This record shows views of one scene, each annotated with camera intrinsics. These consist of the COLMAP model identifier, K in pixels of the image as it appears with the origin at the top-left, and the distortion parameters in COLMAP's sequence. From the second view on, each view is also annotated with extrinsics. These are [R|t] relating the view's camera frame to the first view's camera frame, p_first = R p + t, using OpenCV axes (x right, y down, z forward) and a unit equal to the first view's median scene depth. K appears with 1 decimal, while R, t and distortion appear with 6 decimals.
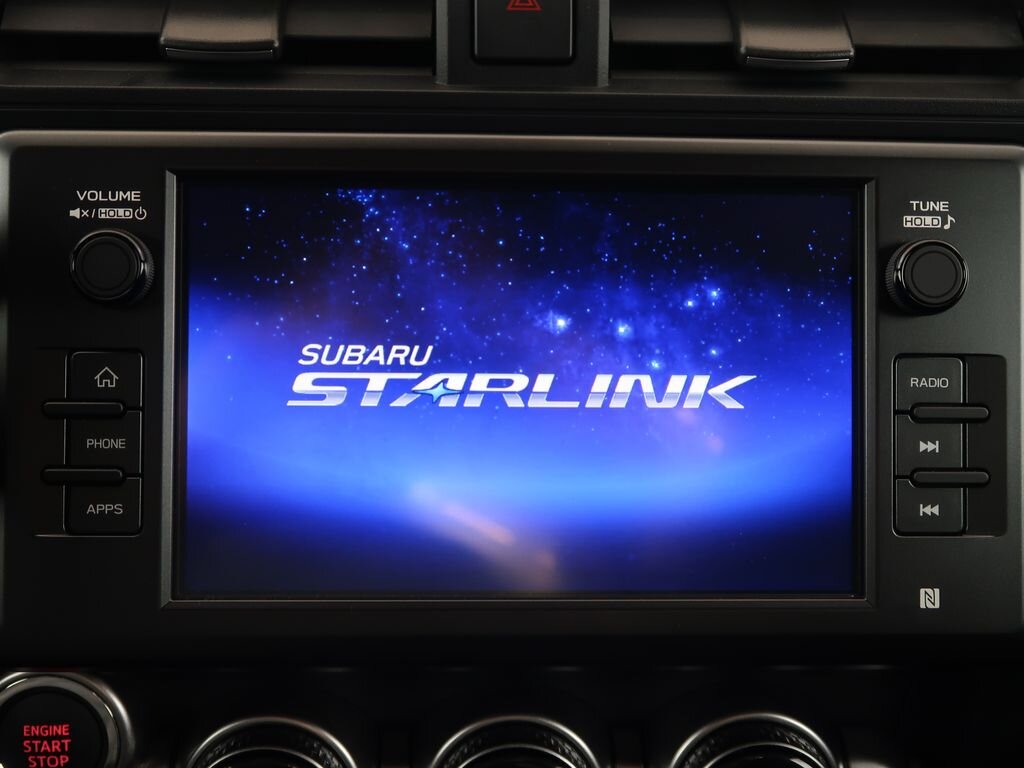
lens RADIAL K [[1304.5, 0, 516.8], [0, 1304.5, 380.3], [0, 0, 1]] dist [0.004816, 0.000000]
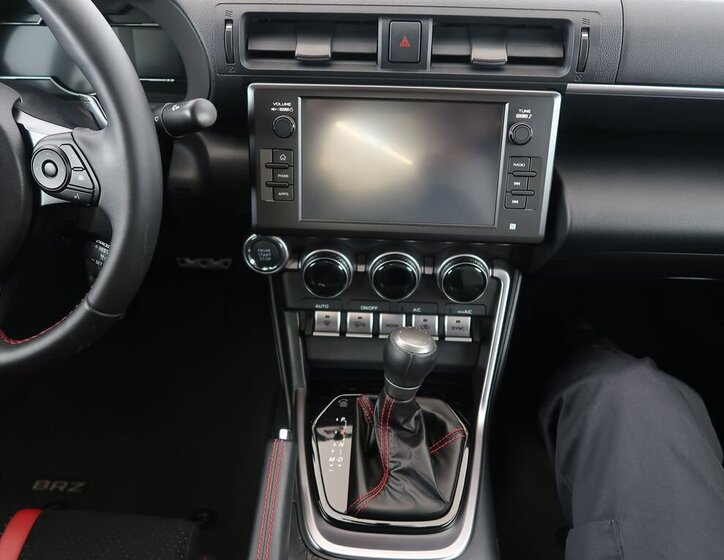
lens RADIAL K [[631.3, 0, 359.4], [0, 631.3, 279.1], [0, 0, 1]] dist [0.001819, 0.002123]
pose [[0.994793, 0.048471, -0.089655, 0.062326], [-0.017618, 0.948208, 0.317160, -0.227931], [0.100384, -0.313929, 0.944125, -0.685276]]
